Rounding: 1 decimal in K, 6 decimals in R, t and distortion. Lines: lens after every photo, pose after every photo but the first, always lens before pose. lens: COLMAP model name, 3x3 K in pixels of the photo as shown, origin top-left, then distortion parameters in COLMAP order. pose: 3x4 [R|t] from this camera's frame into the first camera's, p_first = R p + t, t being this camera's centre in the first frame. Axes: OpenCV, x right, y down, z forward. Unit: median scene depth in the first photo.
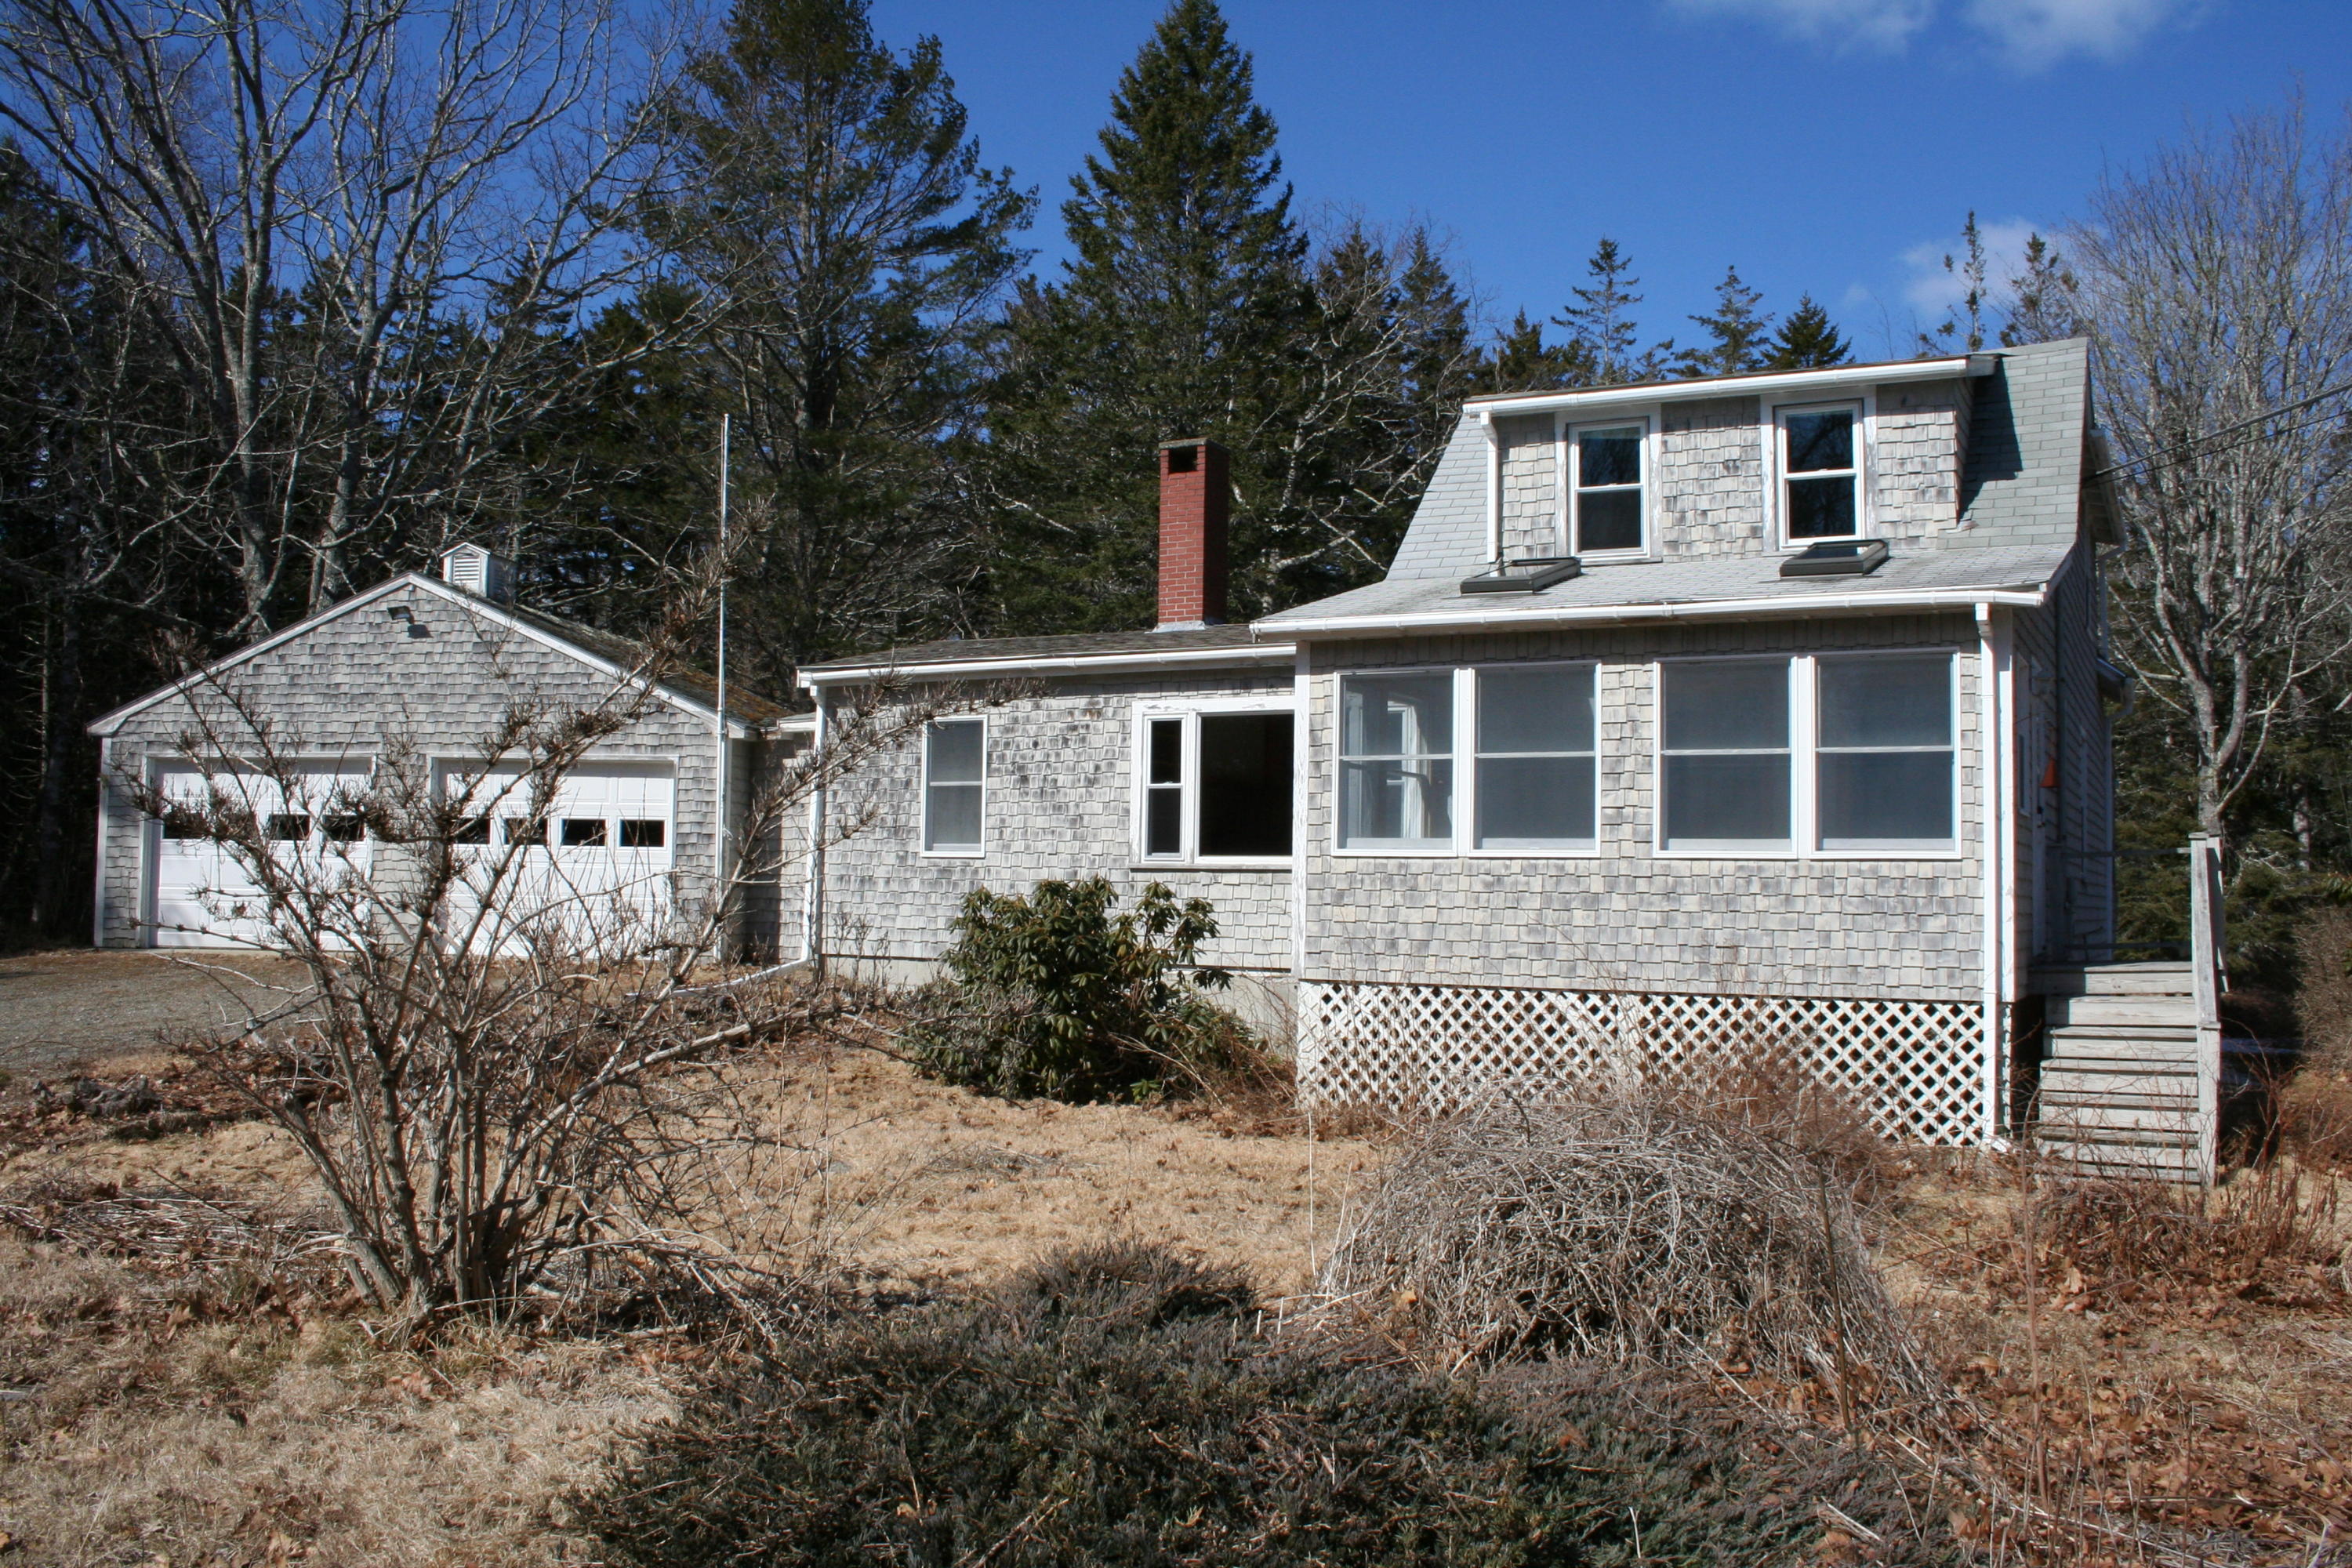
lens RADIAL K [[1983.4, 0, 1190.1], [0, 1983.4, 799.0], [0, 0, 1]] dist [-0.142966, 0.076053]
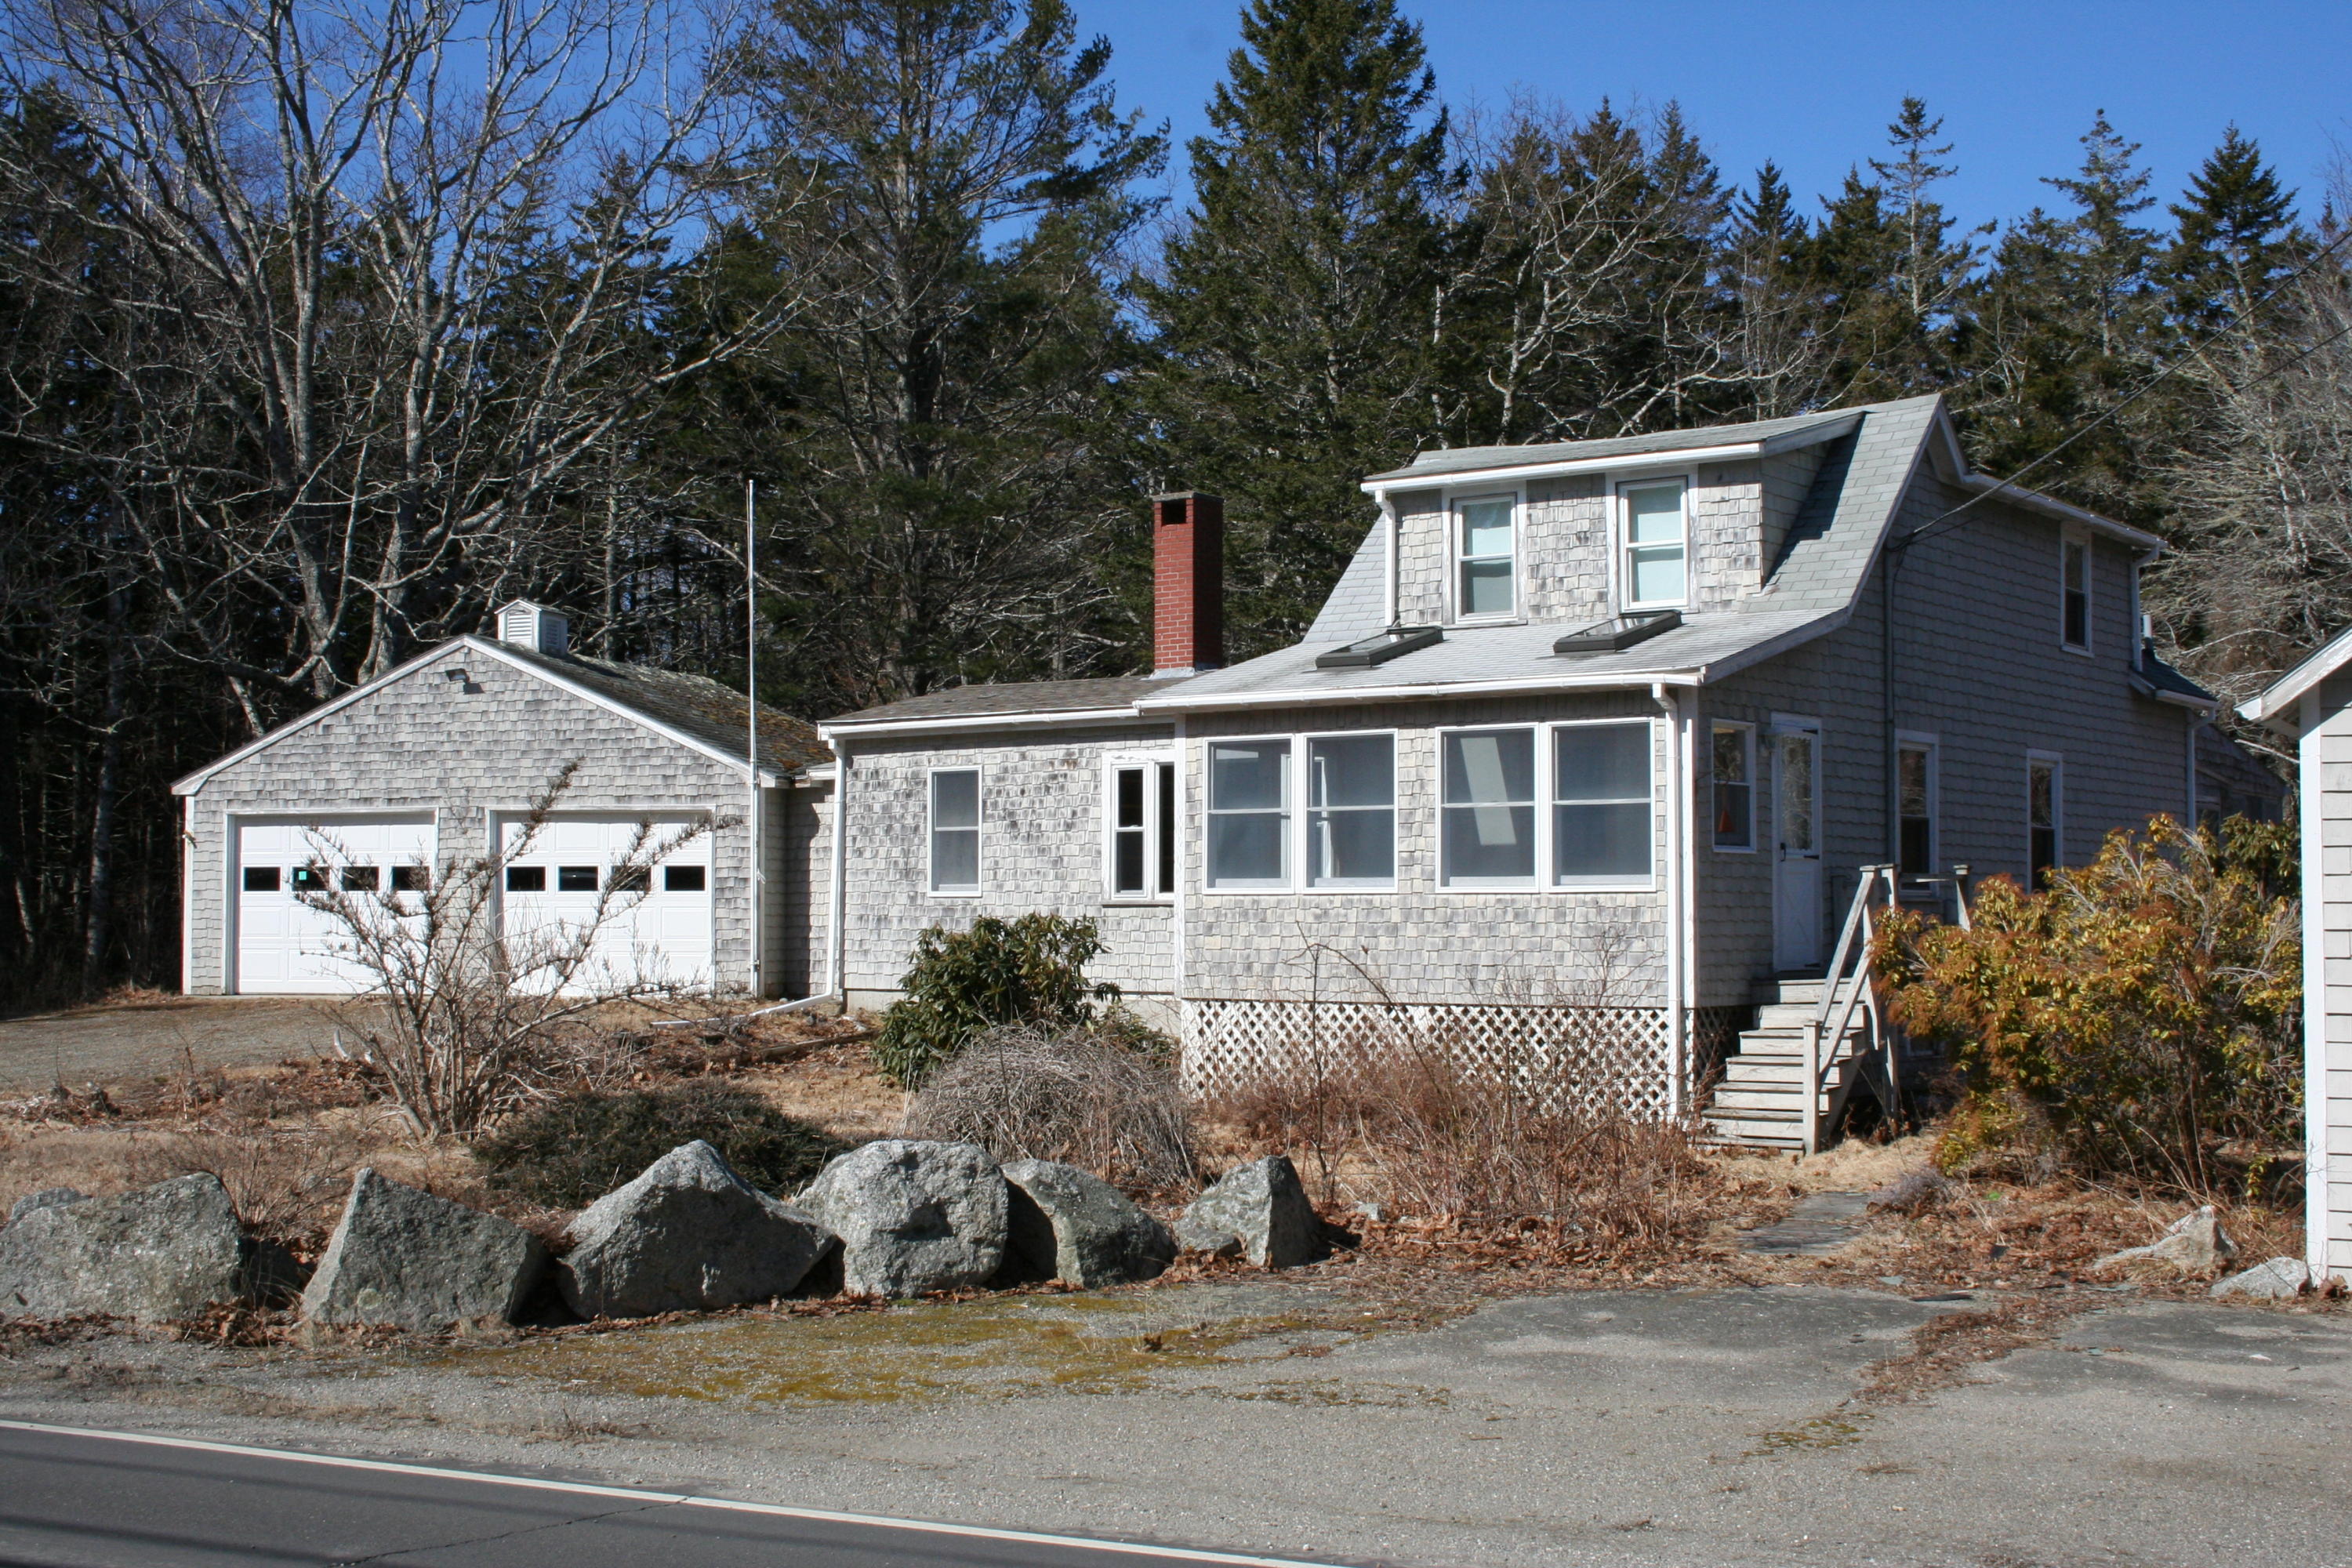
lens RADIAL K [[2842.9, 0, 1175.6], [0, 2842.9, 774.5], [0, 0, 1]] dist [-0.107342, 0.000000]
pose [[0.988267, -0.023958, -0.150844, 0.226028], [0.023059, 0.999704, -0.007705, -0.021804], [0.150984, 0.004137, 0.988528, -0.496251]]
